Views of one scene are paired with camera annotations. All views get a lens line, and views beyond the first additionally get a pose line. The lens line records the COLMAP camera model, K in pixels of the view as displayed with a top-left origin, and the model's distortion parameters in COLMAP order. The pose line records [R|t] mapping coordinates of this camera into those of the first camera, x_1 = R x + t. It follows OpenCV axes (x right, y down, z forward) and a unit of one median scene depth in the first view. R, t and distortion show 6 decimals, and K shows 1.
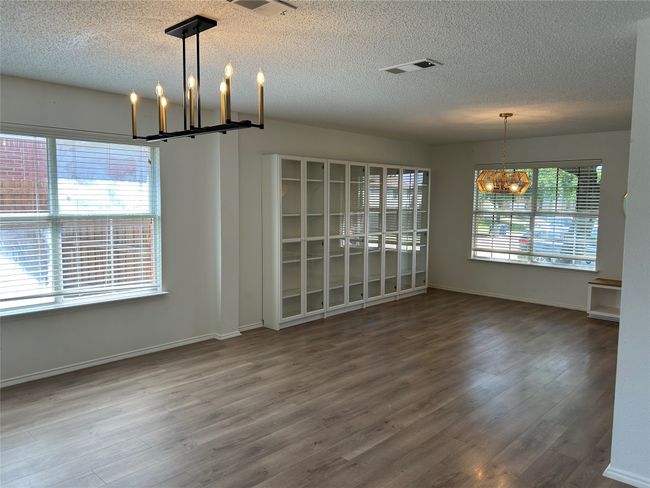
lens RADIAL K [[491.0, 0, 328.0], [0, 491.0, 247.0], [0, 0, 1]] dist [0.029186, -0.042698]
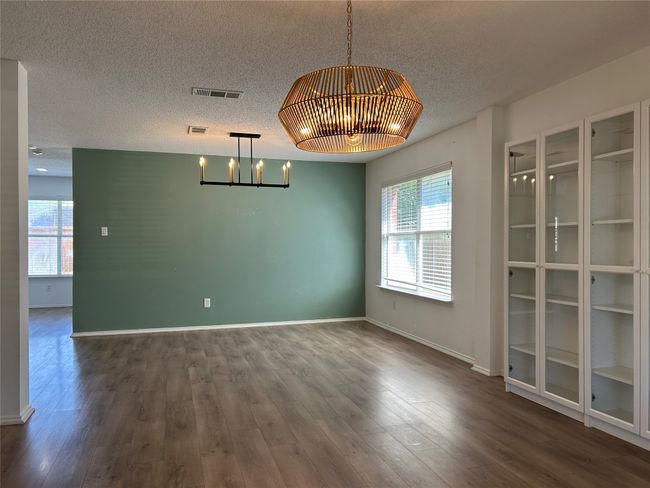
lens RADIAL K [[491.0, 0, 324.4], [0, 491.0, 242.5], [0, 0, 1]] dist [0.029186, -0.042698]
pose [[-0.494826, -0.013023, -0.868894, 0.845524], [-0.090268, 0.995249, 0.036490, -0.057537], [0.864291, 0.096490, -0.493651, 1.458833]]
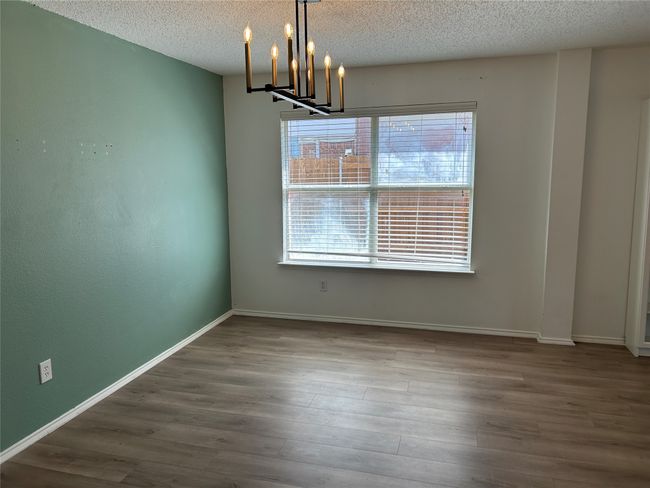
lens RADIAL K [[491.0, 0, 314.6], [0, 491.0, 240.8], [0, 0, 1]] dist [0.029186, -0.042698]
pose [[0.439840, 0.117109, -0.890408, 0.395872], [-0.064272, 0.993024, 0.098857, -0.041982], [0.895773, 0.013747, 0.444298, 0.372973]]
